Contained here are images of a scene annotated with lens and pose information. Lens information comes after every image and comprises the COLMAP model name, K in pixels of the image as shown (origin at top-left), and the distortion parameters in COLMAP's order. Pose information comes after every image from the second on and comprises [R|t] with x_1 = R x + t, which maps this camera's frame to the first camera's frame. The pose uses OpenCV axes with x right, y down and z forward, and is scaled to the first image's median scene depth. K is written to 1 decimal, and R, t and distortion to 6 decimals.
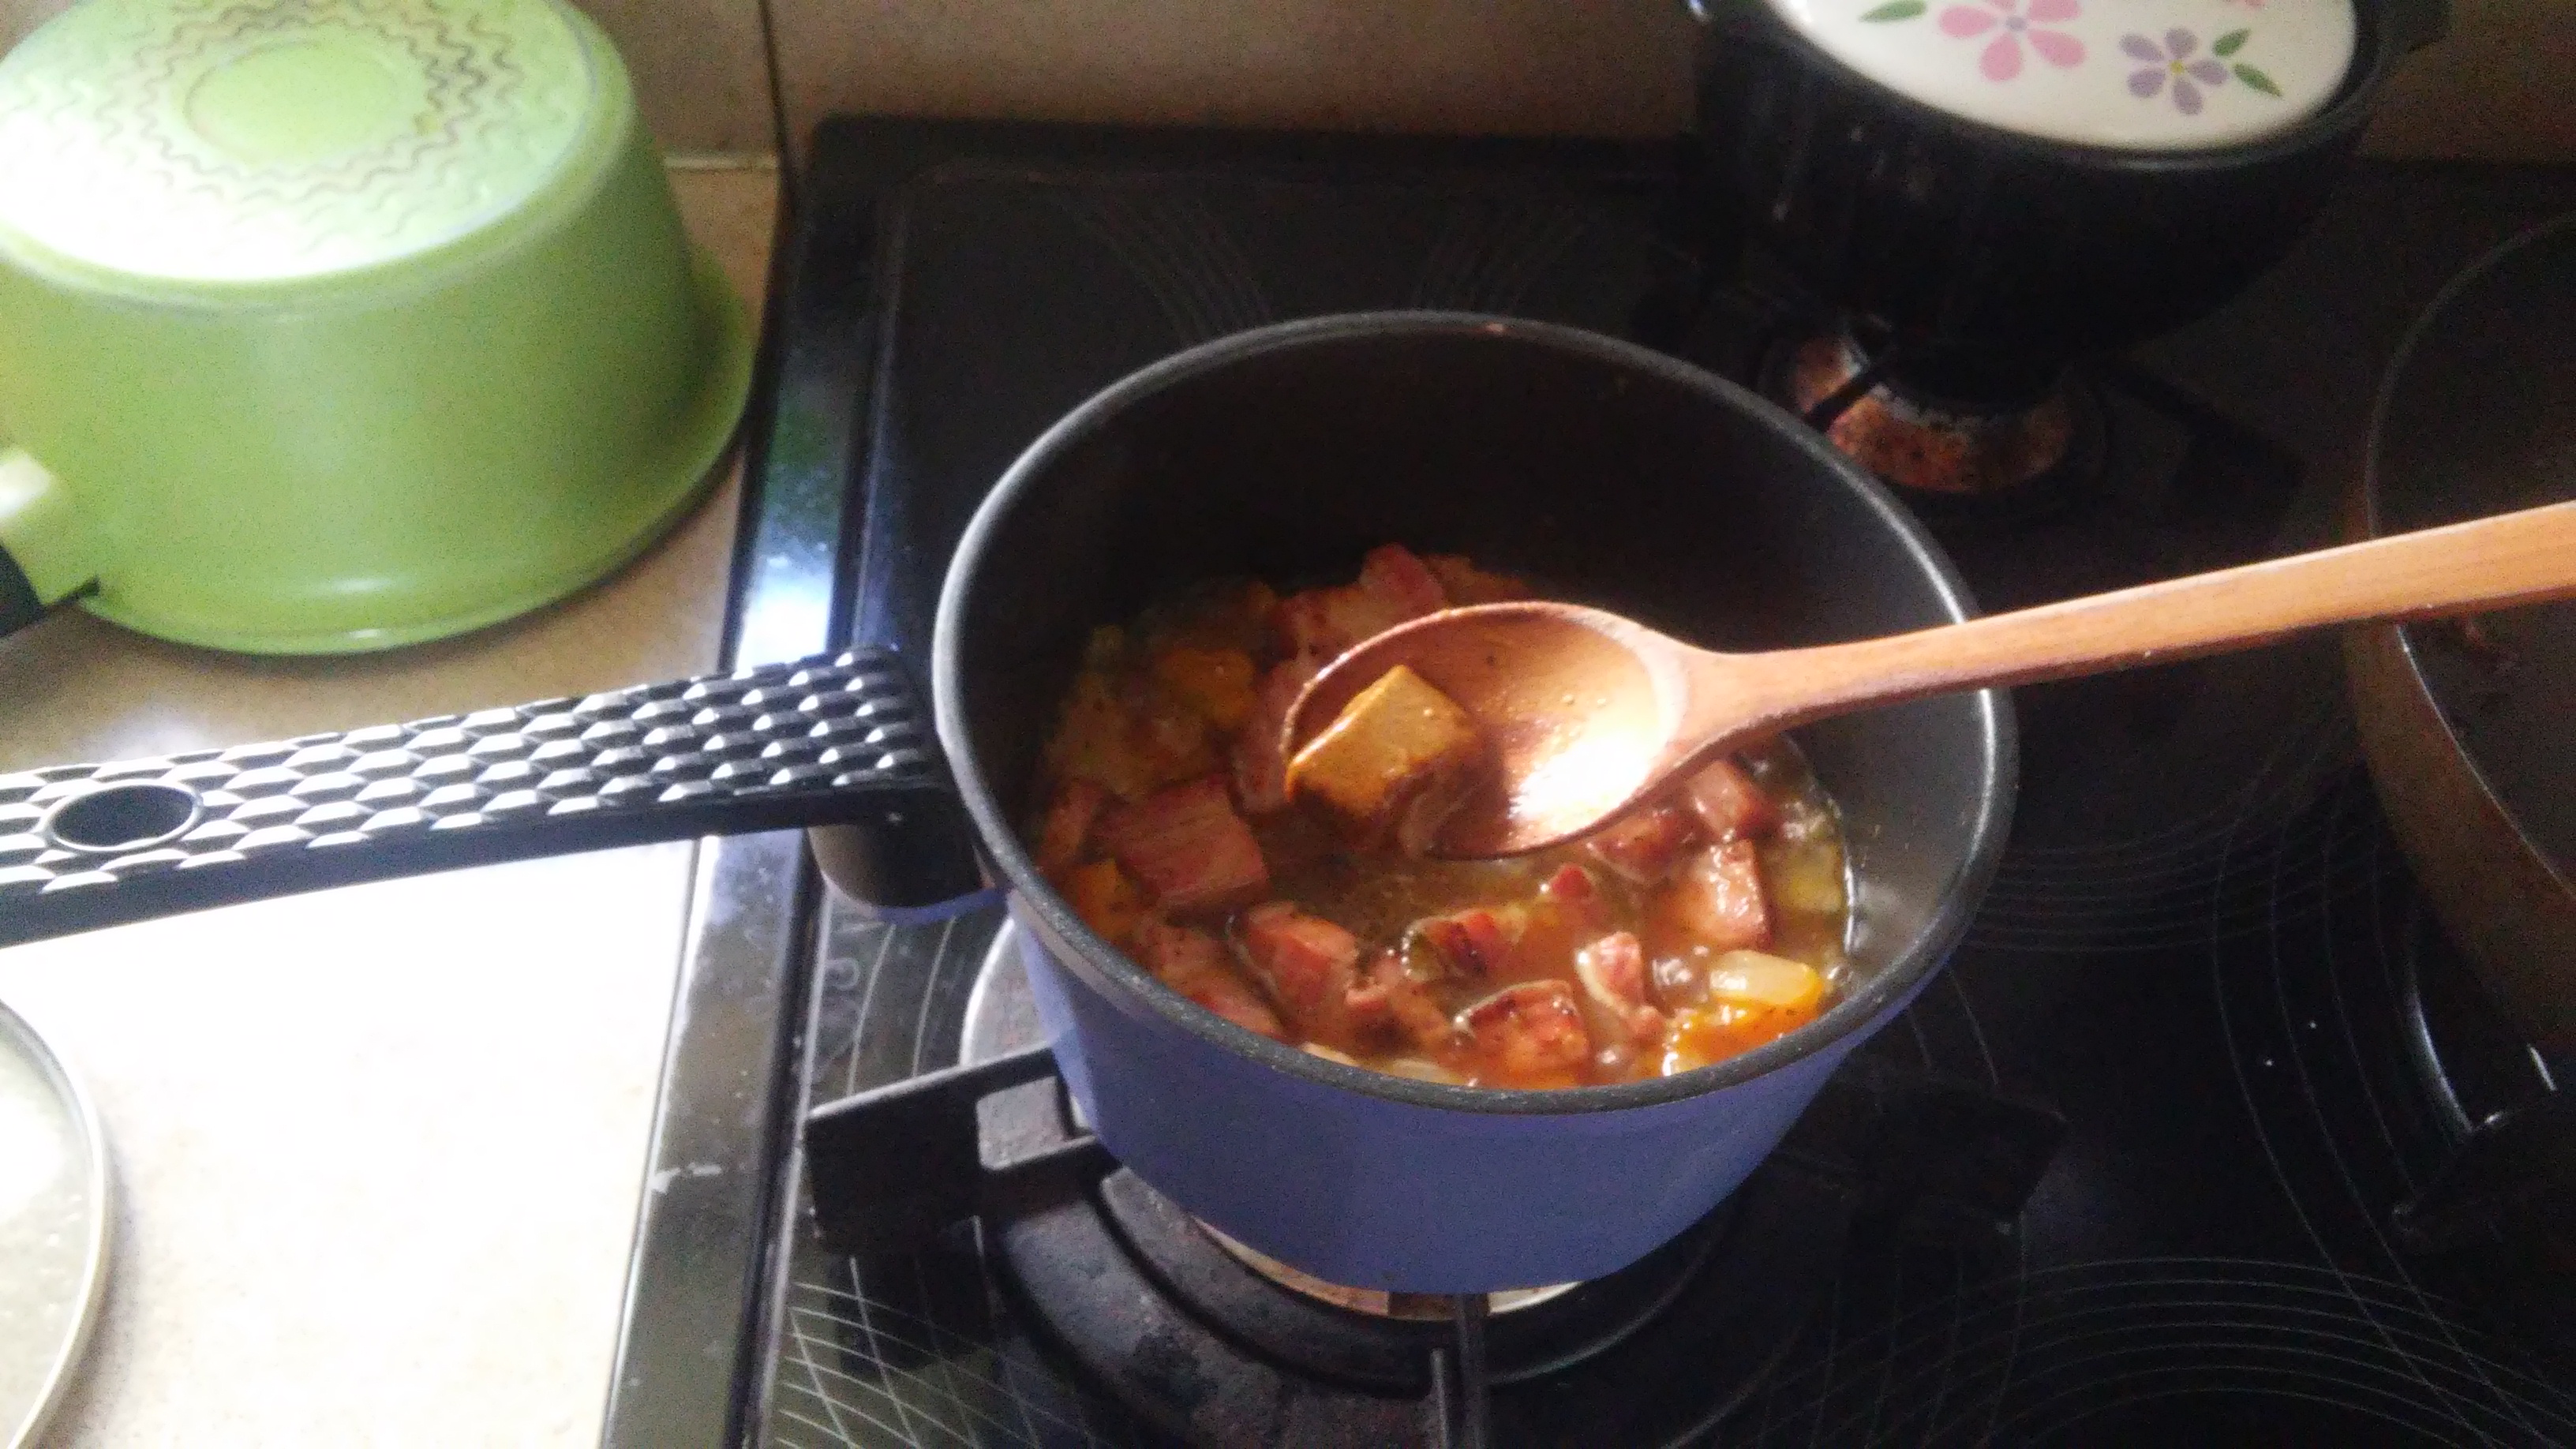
lens RADIAL K [[2282.5, 0, 1308.4], [0, 2282.5, 681.8], [0, 0, 1]] dist [0.095655, -0.188647]
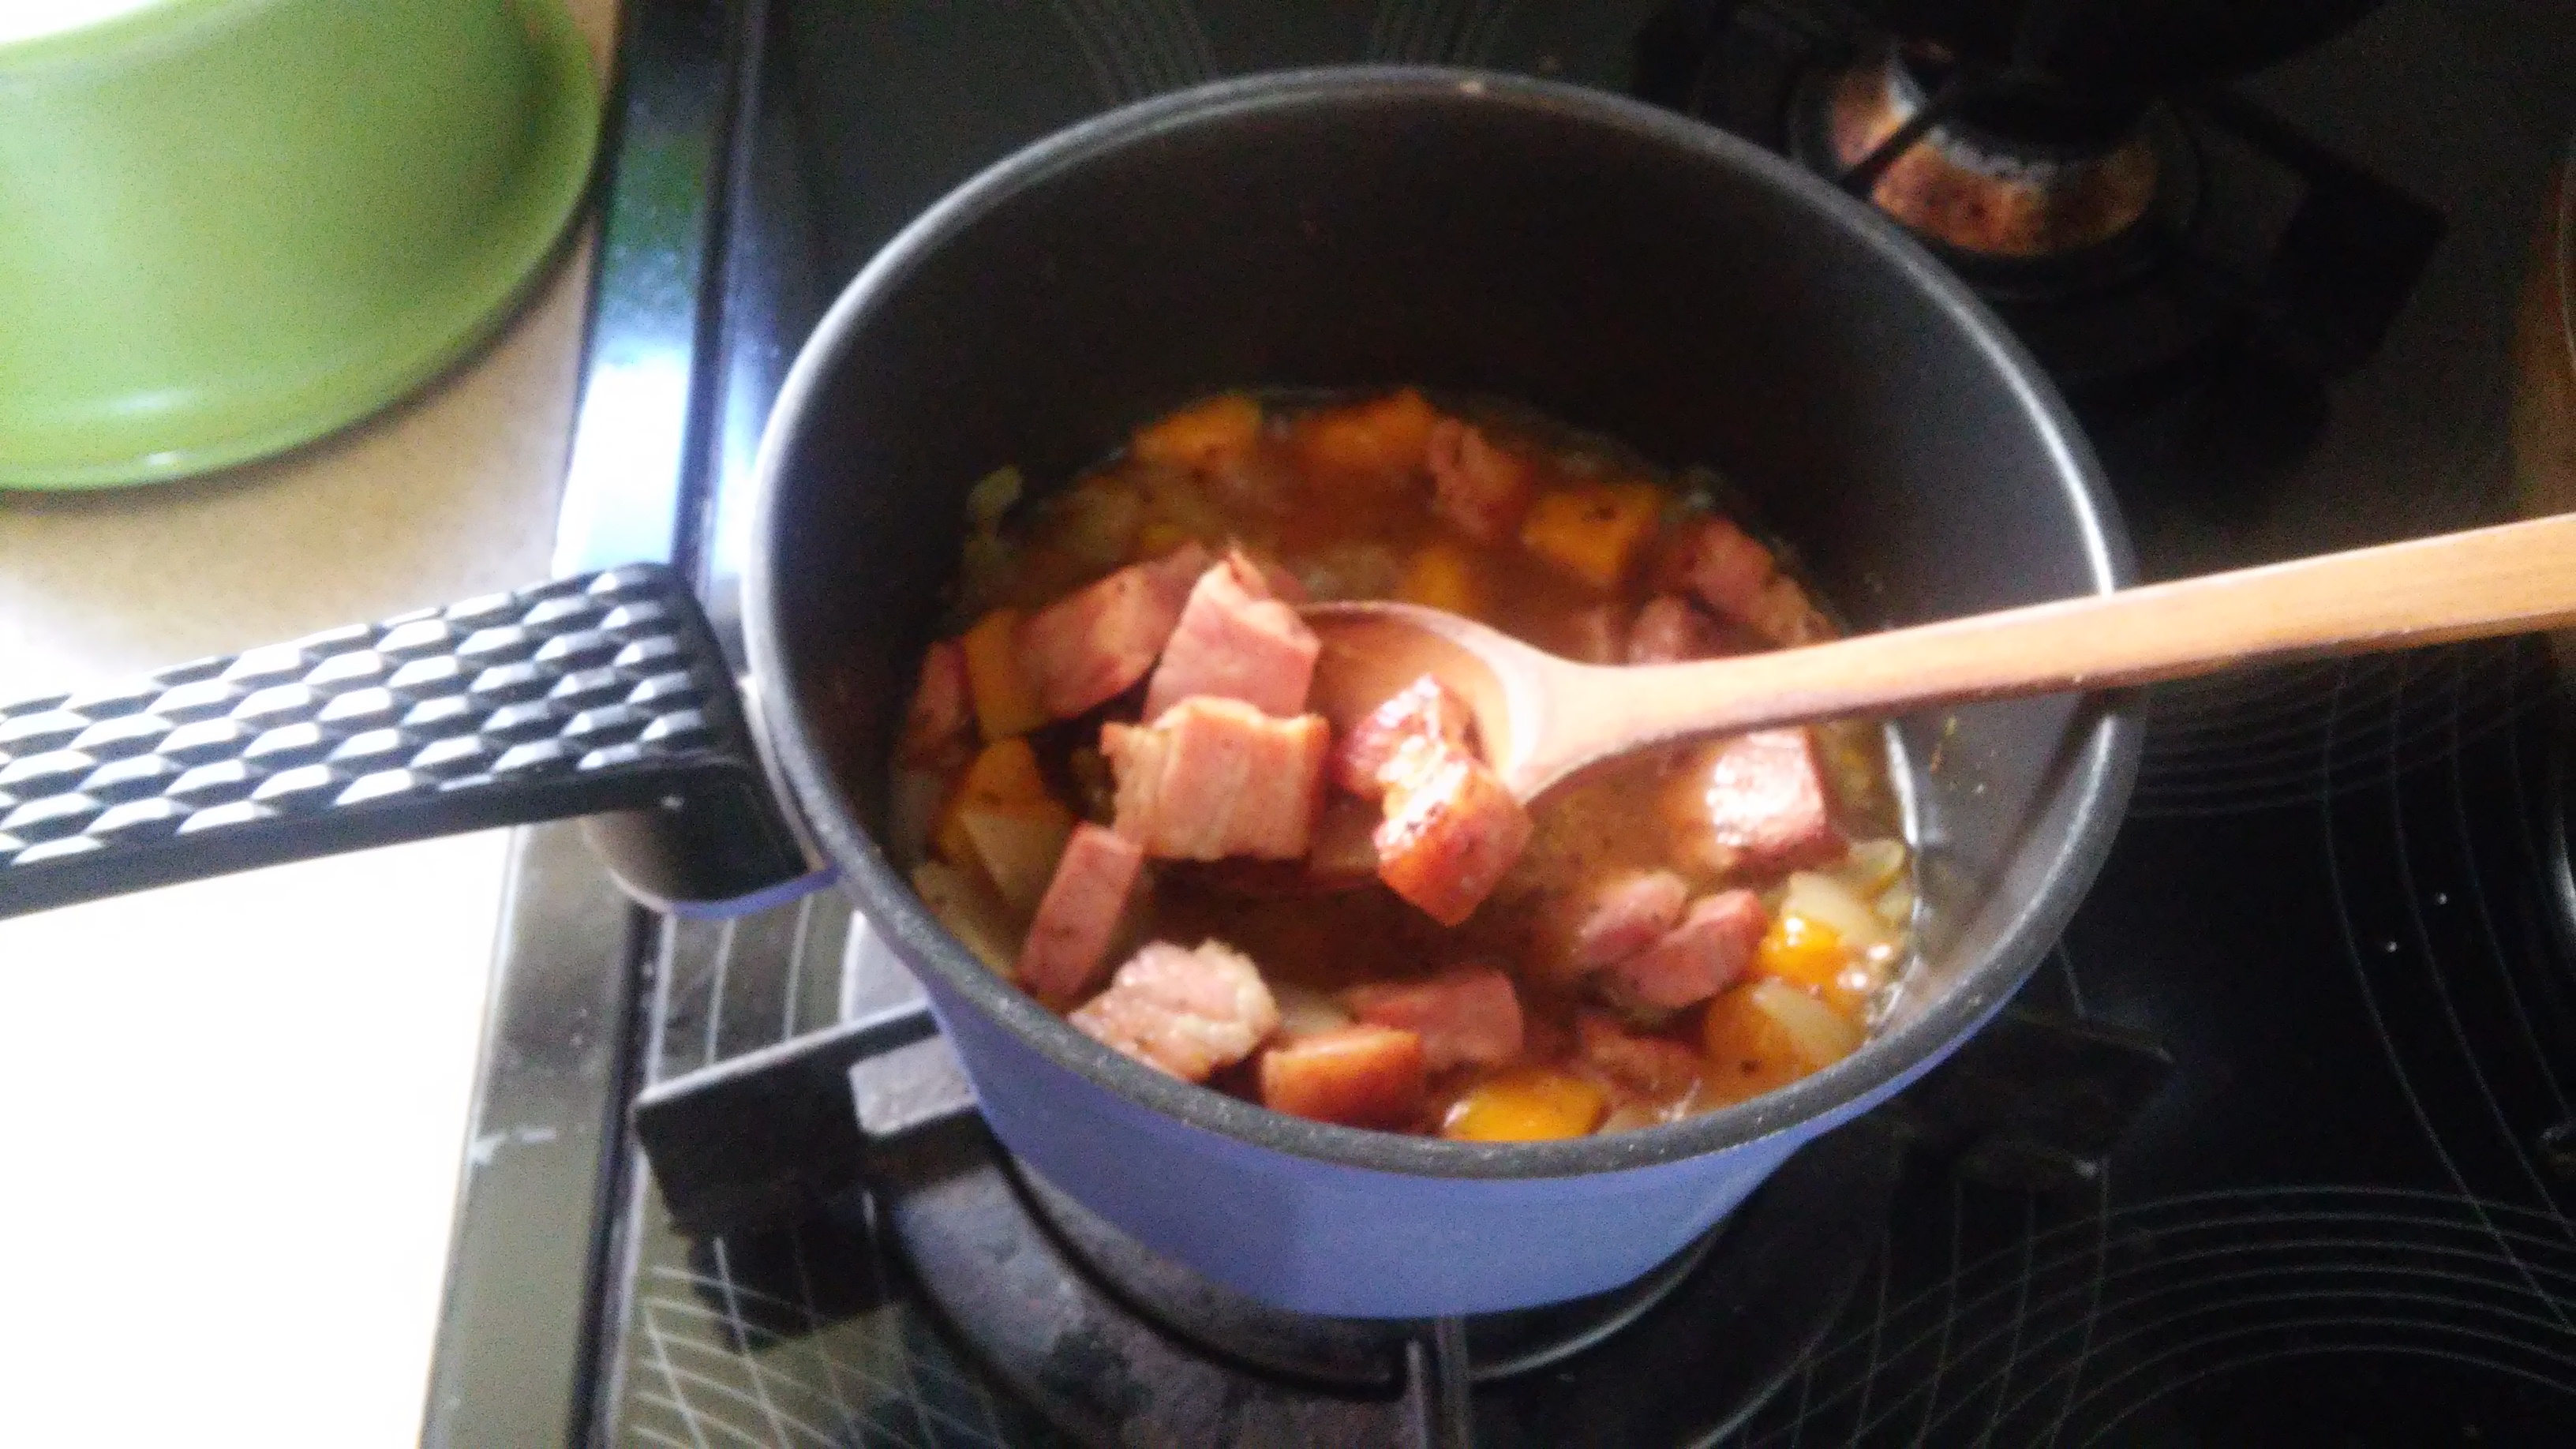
lens RADIAL K [[2282.5, 0, 1308.4], [0, 2282.5, 681.8], [0, 0, 1]] dist [0.095655, -0.188647]
pose [[0.999778, -0.020768, 0.003471, 0.019241], [0.020155, 0.991612, 0.127671, -0.054437], [-0.006094, -0.127573, 0.991810, 0.196182]]
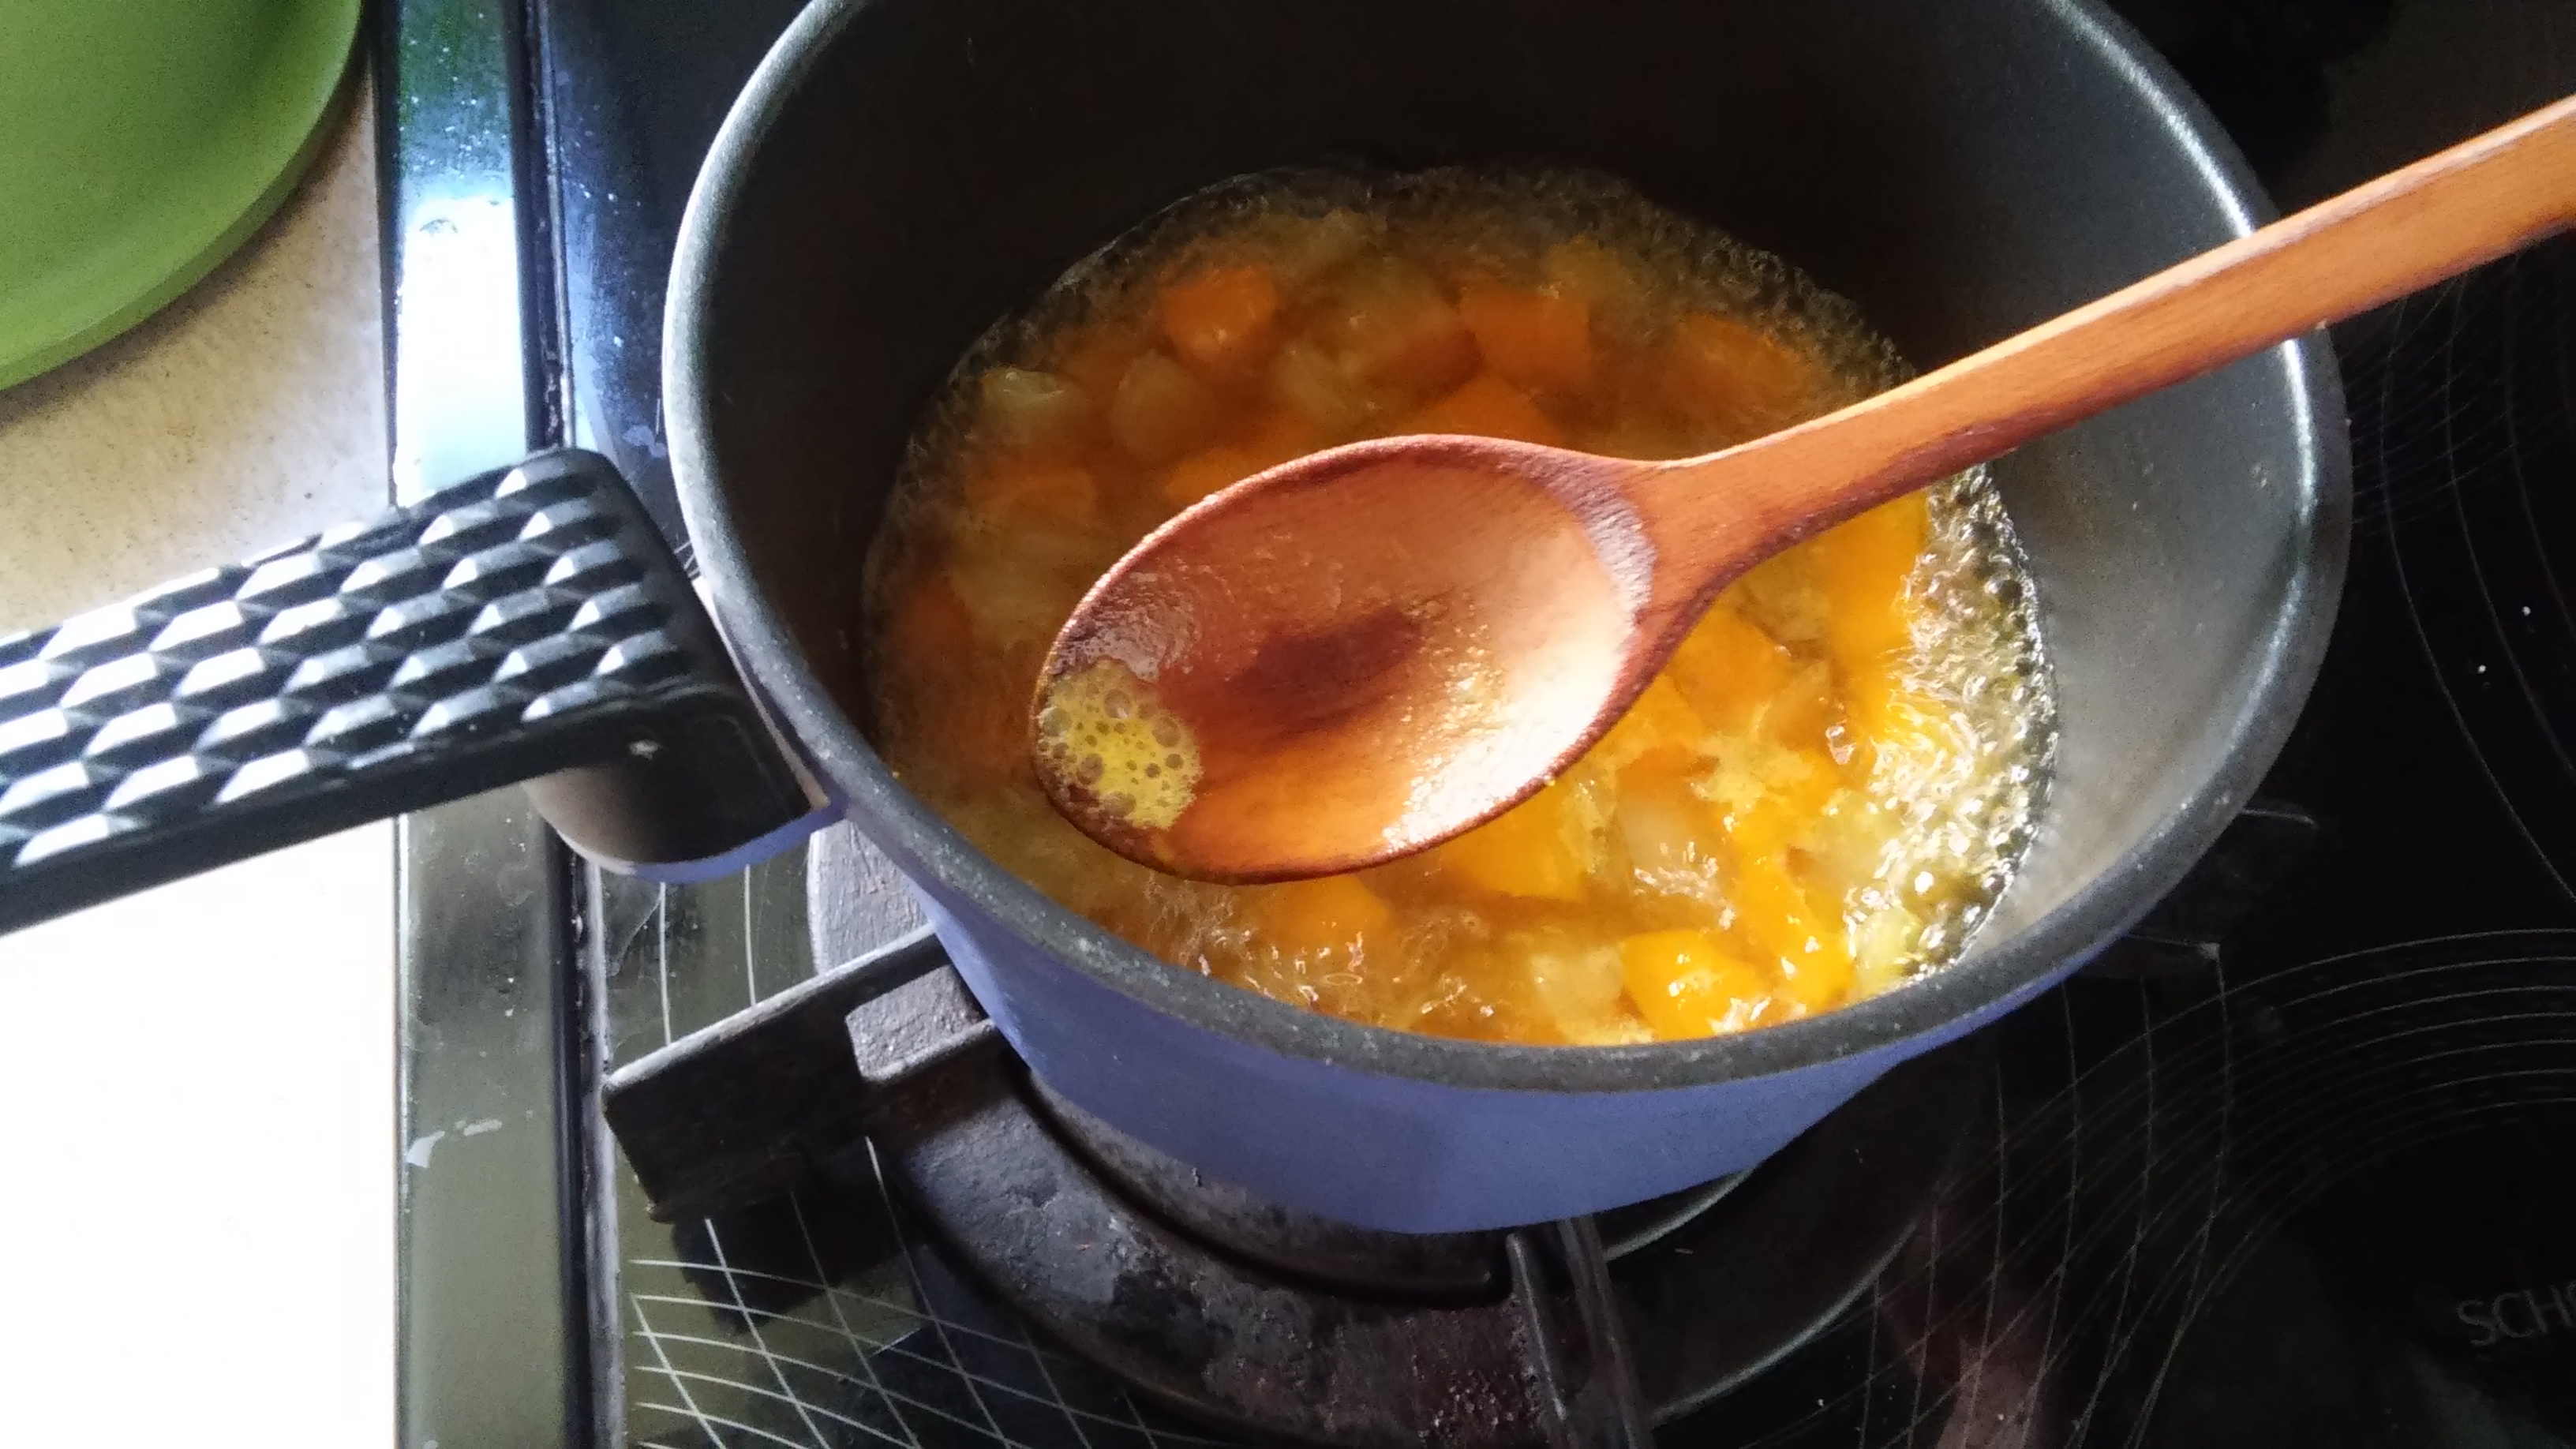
lens RADIAL K [[2282.5, 0, 1308.4], [0, 2282.5, 681.8], [0, 0, 1]] dist [0.095655, -0.188647]
pose [[0.988555, -0.133643, 0.069988, -0.037688], [0.116373, 0.970761, 0.209954, -0.047879], [-0.096001, -0.199407, 0.975203, 0.306769]]
